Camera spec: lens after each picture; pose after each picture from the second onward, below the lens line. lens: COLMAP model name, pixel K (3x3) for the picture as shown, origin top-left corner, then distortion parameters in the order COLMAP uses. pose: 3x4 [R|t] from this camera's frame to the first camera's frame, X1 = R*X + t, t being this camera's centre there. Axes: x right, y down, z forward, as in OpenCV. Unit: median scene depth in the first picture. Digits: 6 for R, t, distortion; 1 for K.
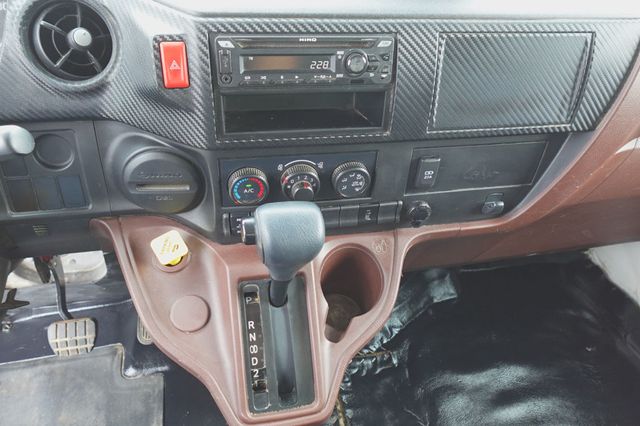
lens RADIAL K [[470.6, 0, 320.0], [0, 470.6, 213.0], [0, 0, 1]] dist [-0.013322, 0.003994]
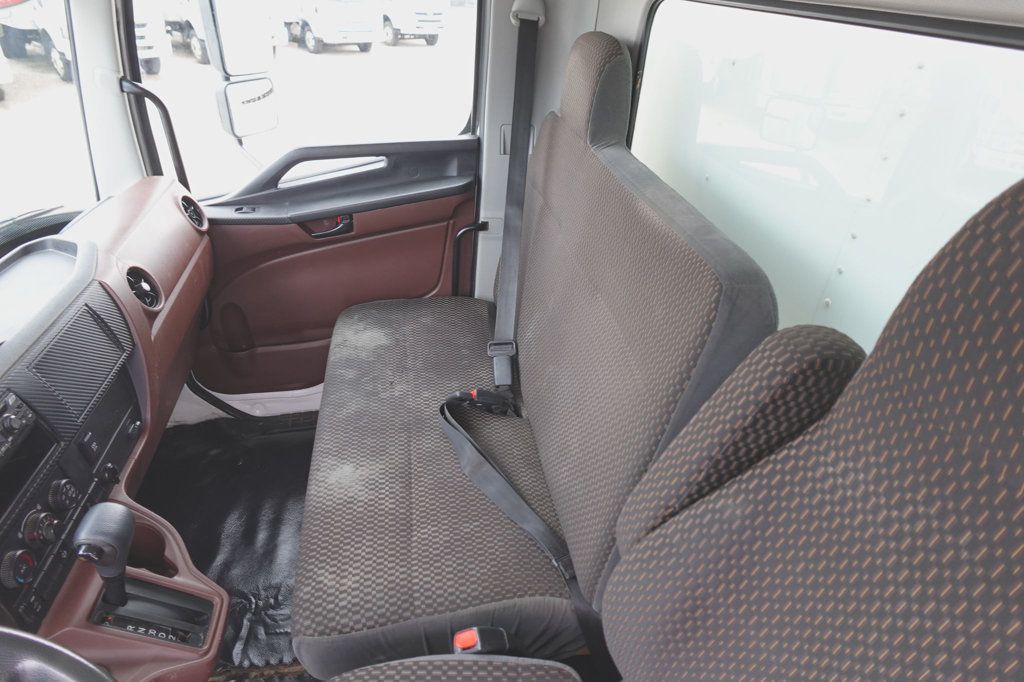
lens RADIAL K [[571.7, 0, 512.0], [0, 571.7, 341.0], [0, 0, 1]] dist [-0.006637, -0.000133]
pose [[0.036076, -0.607559, 0.793455, -0.795213], [0.654412, 0.614422, 0.440717, -0.200620], [-0.755277, 0.503347, 0.419760, -0.658688]]
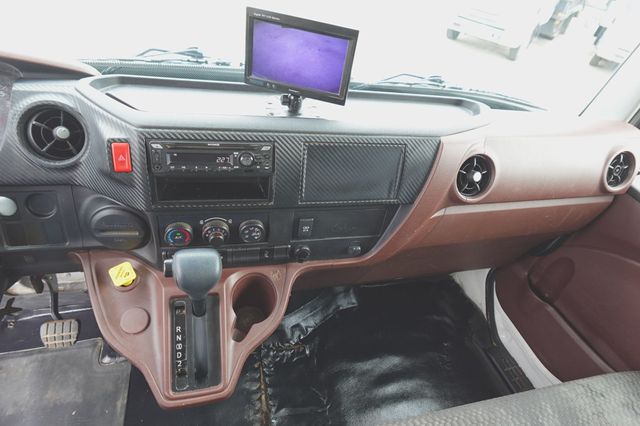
lens RADIAL K [[357.3, 0, 320.0], [0, 357.3, 213.0], [0, 0, 1]] dist [-0.006637, -0.000133]
pose [[0.996052, 0.036124, 0.081084, 0.185089], [-0.031489, 0.997836, -0.057727, -0.068716], [-0.082994, 0.054946, 0.995034, -0.145632]]
